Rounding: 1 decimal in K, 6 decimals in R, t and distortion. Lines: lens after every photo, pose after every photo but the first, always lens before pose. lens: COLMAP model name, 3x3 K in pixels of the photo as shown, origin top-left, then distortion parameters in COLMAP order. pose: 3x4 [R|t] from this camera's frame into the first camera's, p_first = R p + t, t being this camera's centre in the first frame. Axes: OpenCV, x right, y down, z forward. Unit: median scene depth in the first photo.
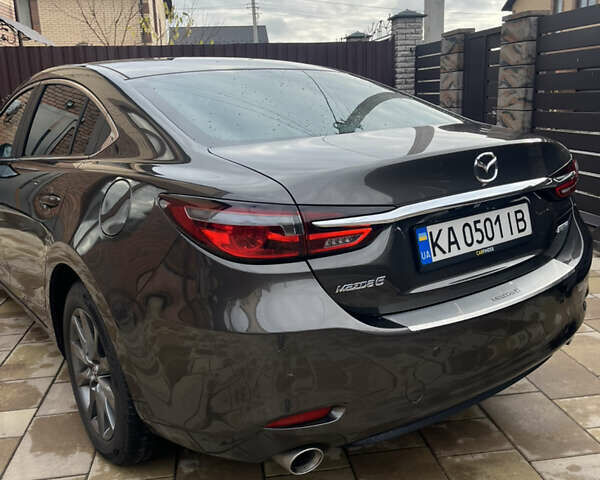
lens RADIAL K [[606.4, 0, 301.5], [0, 606.4, 243.1], [0, 0, 1]] dist [0.041541, -0.011094]
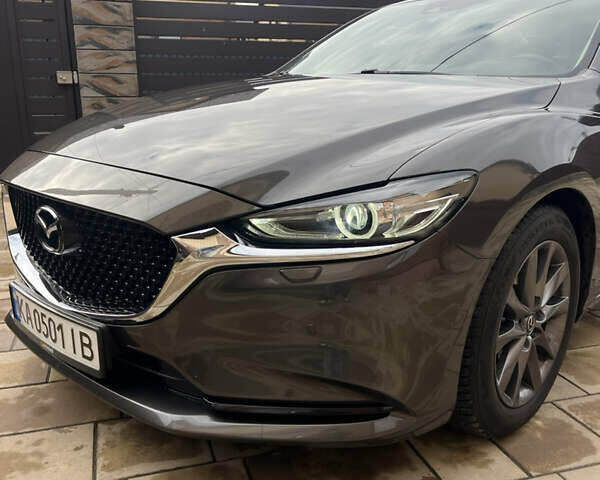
lens RADIAL K [[606.4, 0, 301.5], [0, 606.4, 243.1], [0, 0, 1]] dist [0.041541, -0.011094]
pose [[-0.159802, -0.220424, 0.962225, -2.154055], [0.240403, 0.936714, 0.254505, -0.453688], [-0.957429, 0.271992, -0.096699, 2.815974]]
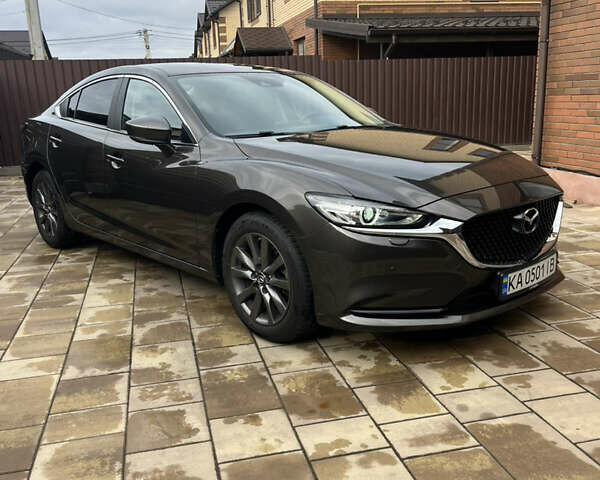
lens RADIAL K [[606.5, 0, 299.3], [0, 606.5, 243.0], [0, 0, 1]] dist [0.051818, -0.036955]
pose [[-0.993088, 0.086643, -0.079181, -0.534401], [0.039794, 0.883189, 0.467326, -1.045719], [0.110422, 0.460945, -0.880532, 4.420720]]
